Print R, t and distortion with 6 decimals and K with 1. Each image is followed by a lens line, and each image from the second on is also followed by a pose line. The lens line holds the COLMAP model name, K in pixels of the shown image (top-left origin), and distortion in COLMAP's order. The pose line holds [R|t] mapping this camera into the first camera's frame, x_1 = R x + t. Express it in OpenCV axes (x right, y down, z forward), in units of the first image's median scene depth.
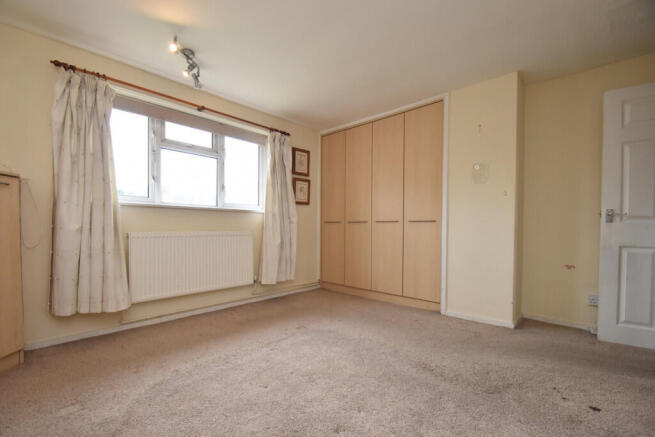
lens RADIAL K [[293.0, 0, 323.5], [0, 293.0, 233.1], [0, 0, 1]] dist [-0.011006, -0.000466]
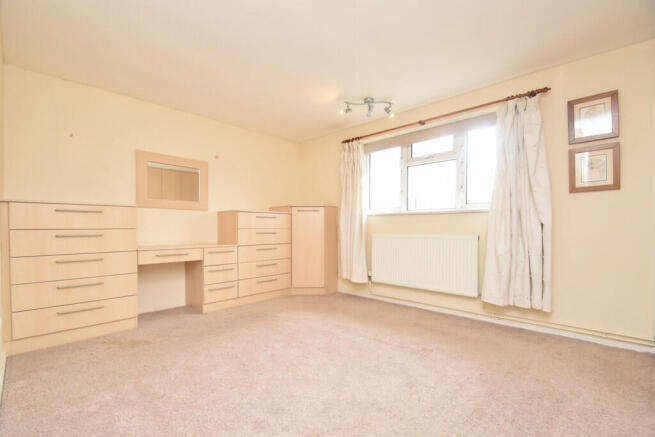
lens RADIAL K [[293.0, 0, 323.5], [0, 293.0, 233.1], [0, 0, 1]] dist [-0.011006, -0.000466]
pose [[-0.020662, 0.012820, -0.999704, 0.621345], [-0.018610, 0.999740, 0.013205, -0.014637], [0.999613, 0.018878, -0.020418, 0.583905]]
